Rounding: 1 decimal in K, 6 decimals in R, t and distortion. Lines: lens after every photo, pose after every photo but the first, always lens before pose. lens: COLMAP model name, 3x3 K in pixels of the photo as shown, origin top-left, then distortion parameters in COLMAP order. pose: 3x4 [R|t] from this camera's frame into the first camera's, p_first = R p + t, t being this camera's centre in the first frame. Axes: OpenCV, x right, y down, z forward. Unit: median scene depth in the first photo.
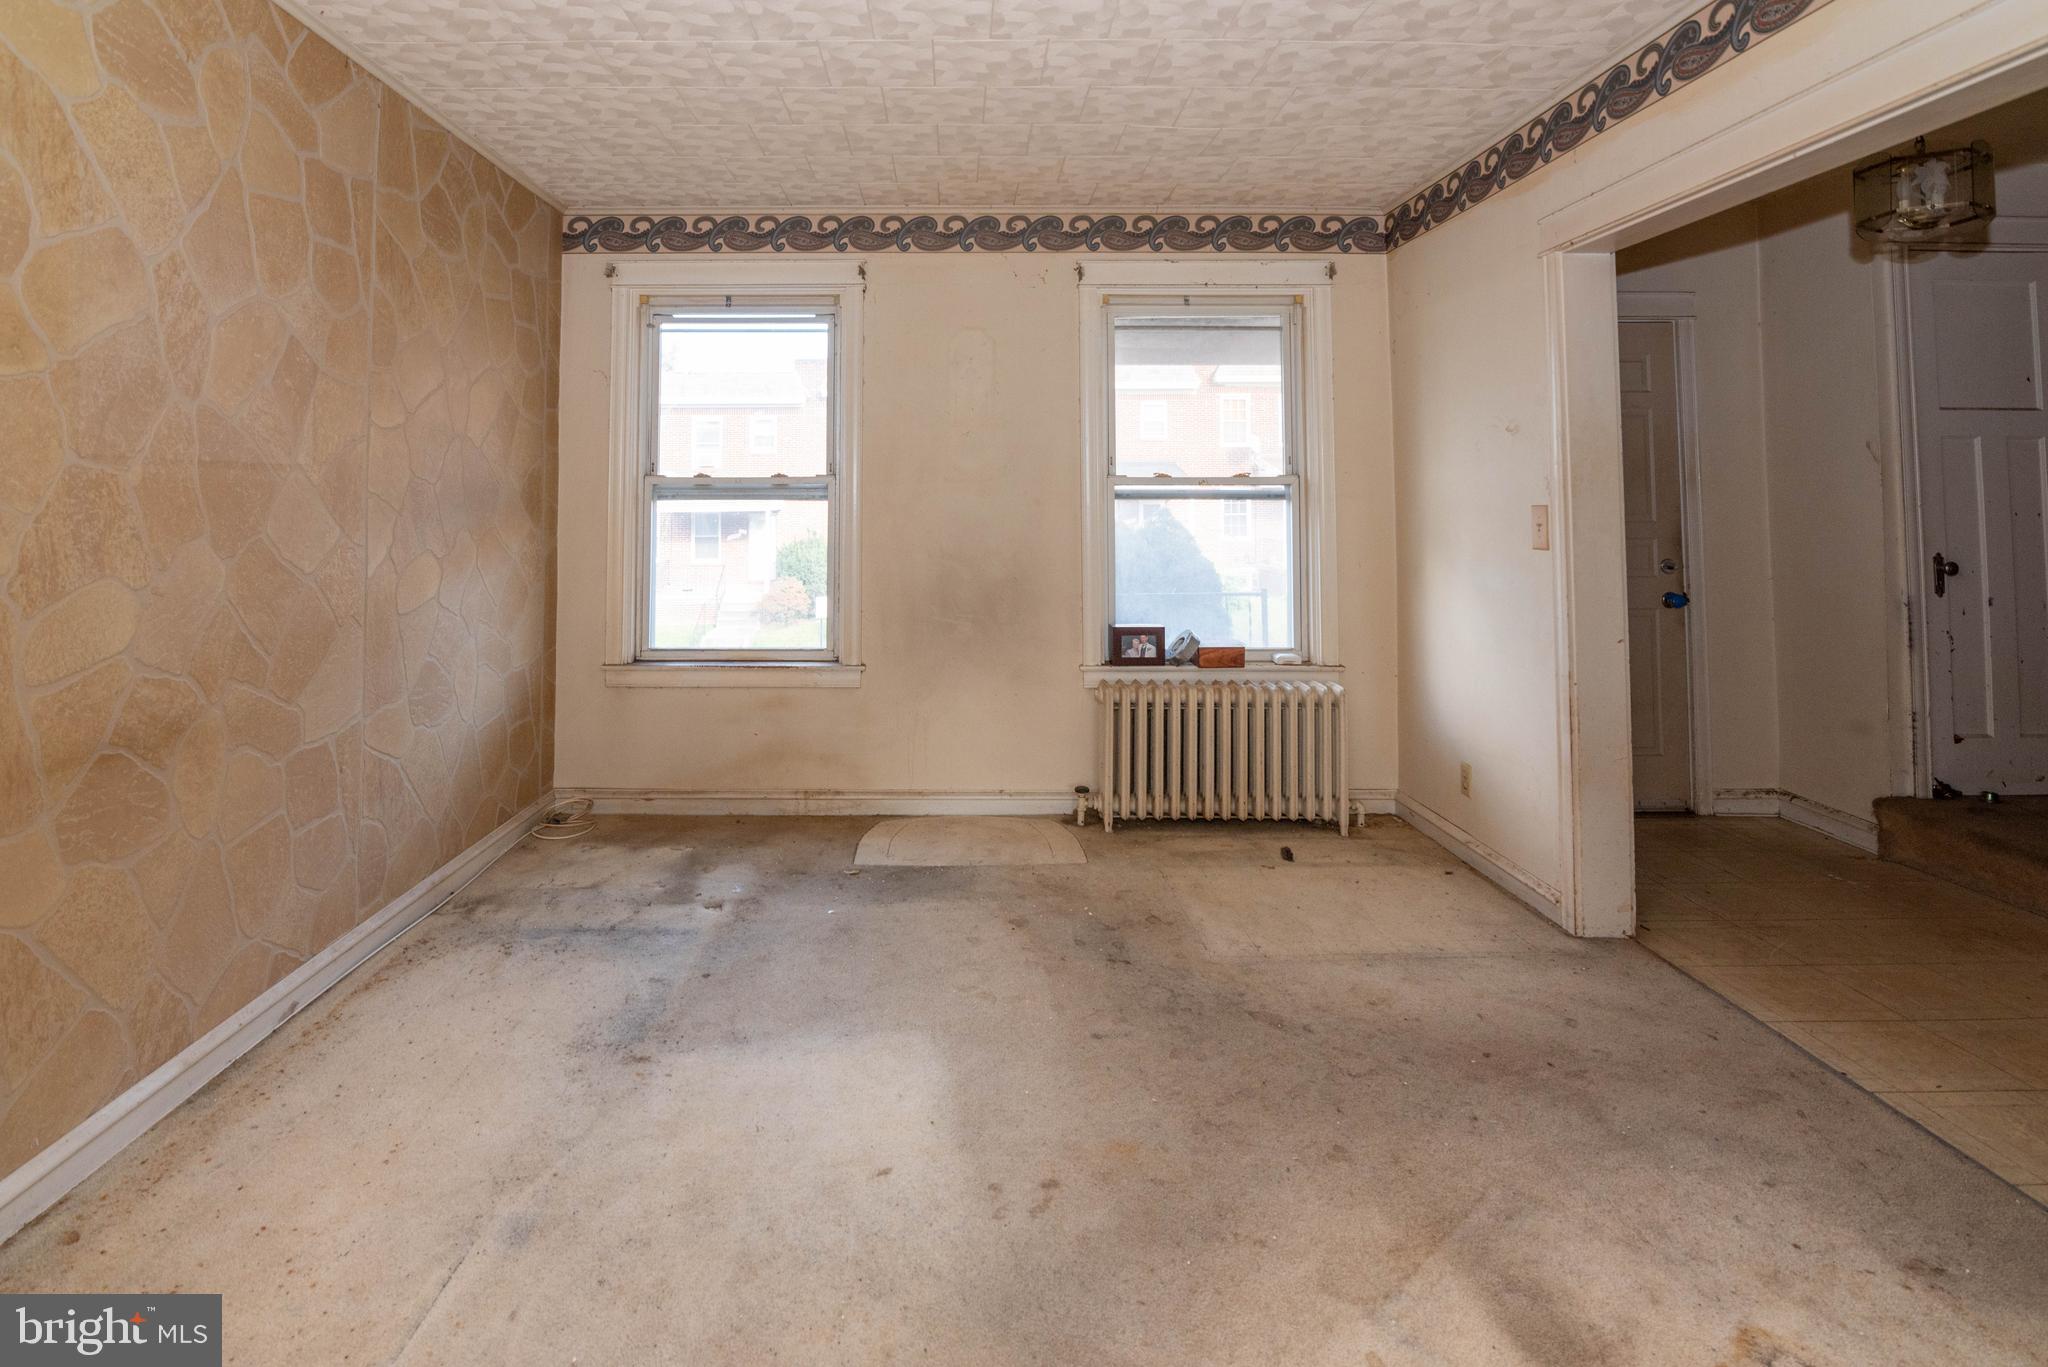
lens RADIAL K [[940.7, 0, 1023.4], [0, 940.7, 683.8], [0, 0, 1]] dist [-0.014504, -0.001571]
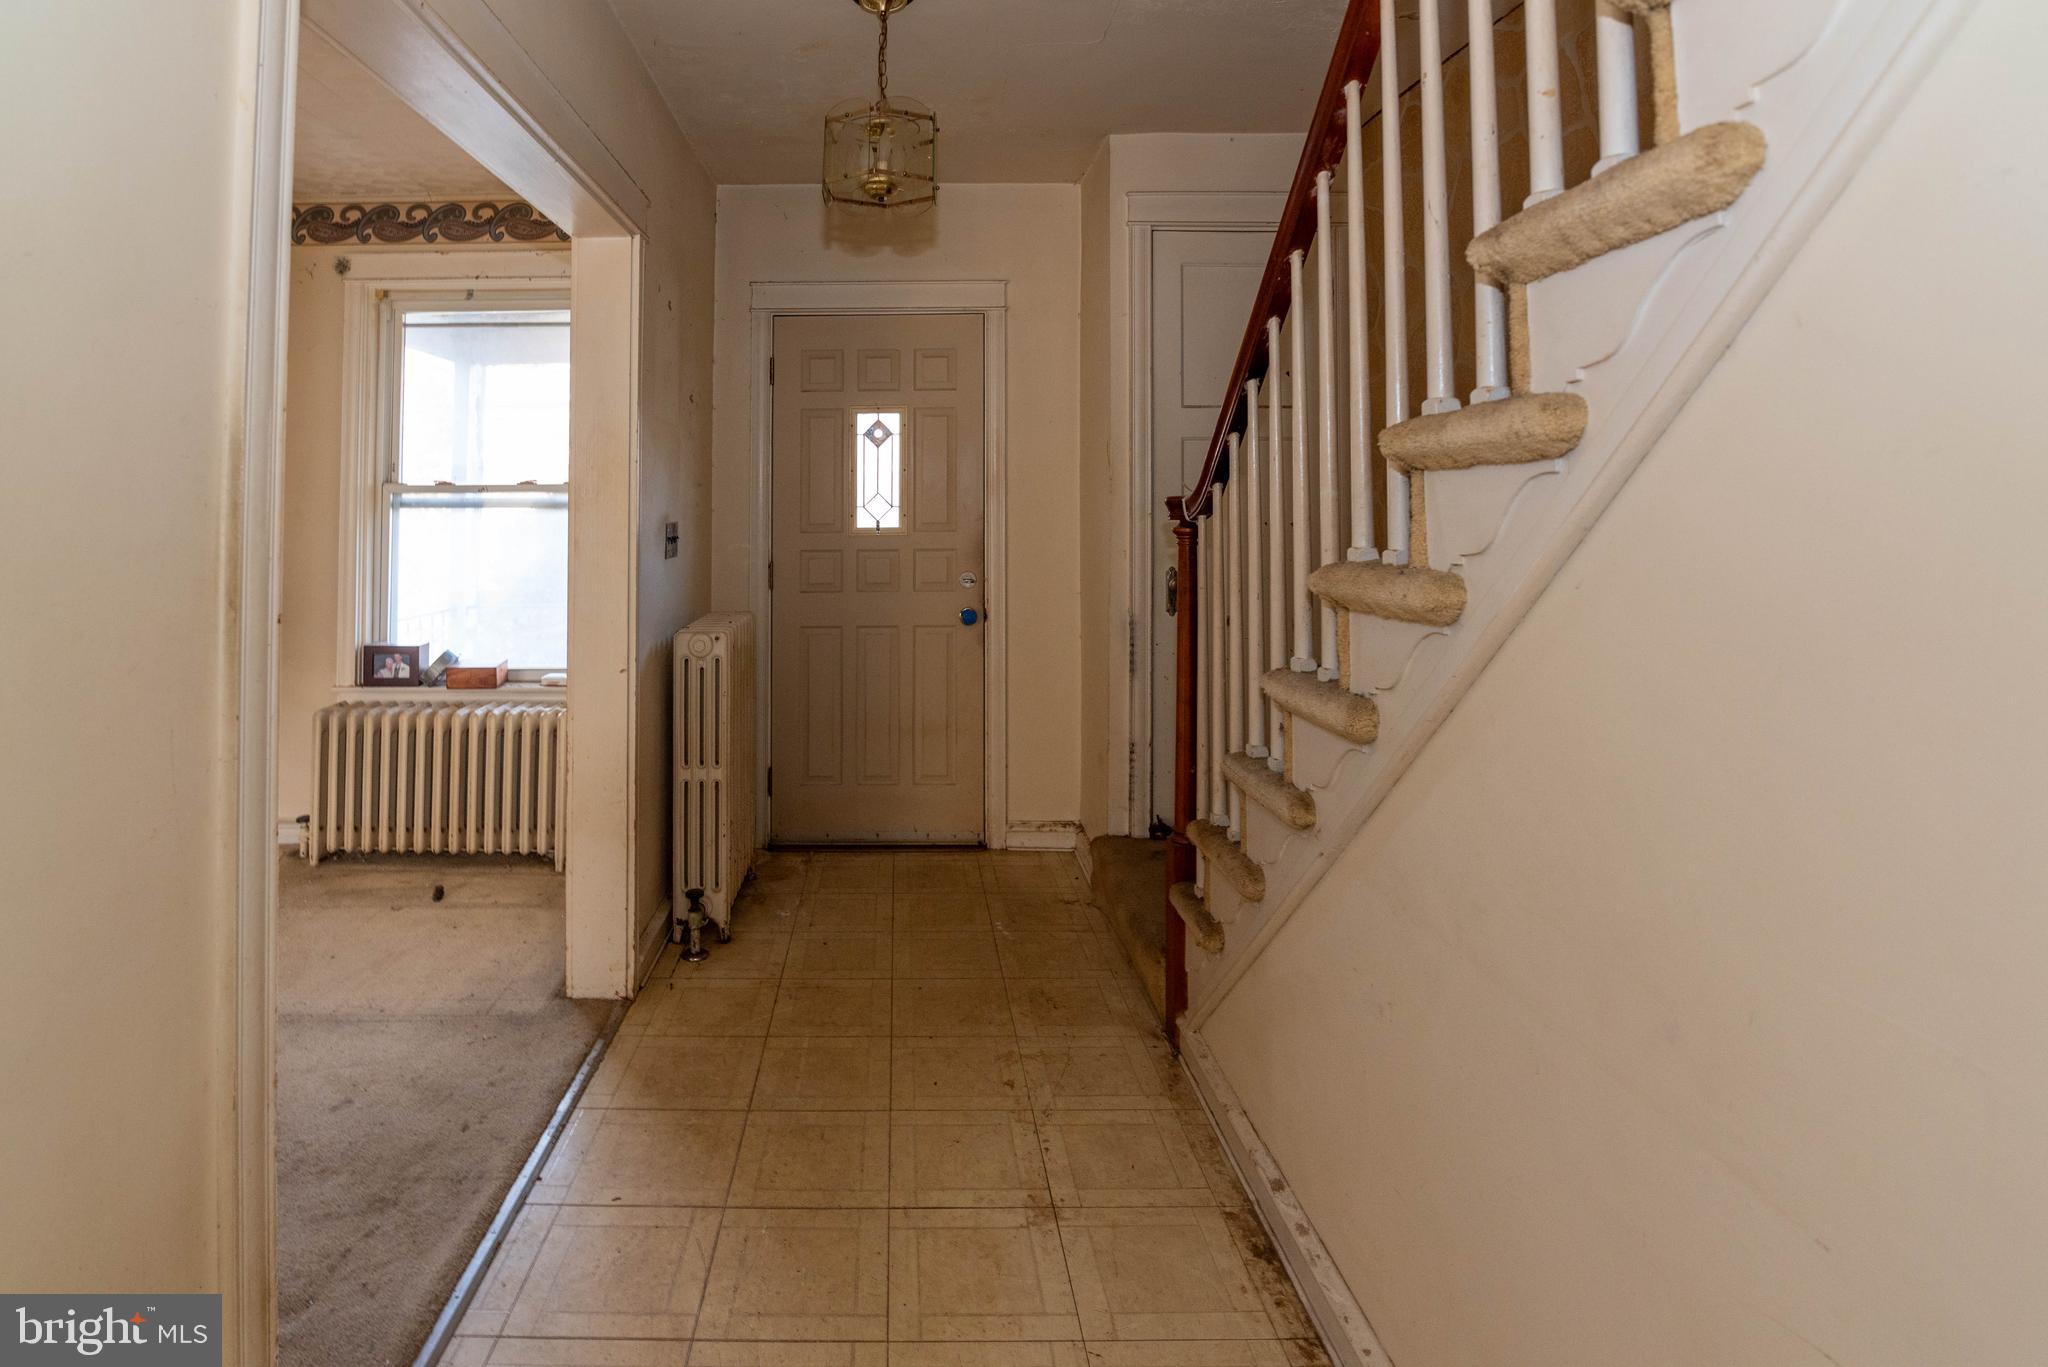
lens RADIAL K [[940.7, 0, 1031.1], [0, 940.7, 688.2], [0, 0, 1]] dist [-0.014504, -0.001571]
pose [[0.999978, 0.001313, -0.006450, 0.750323], [-0.001206, 0.999862, 0.016578, -0.033153], [0.006471, -0.016570, 0.999842, 0.068570]]
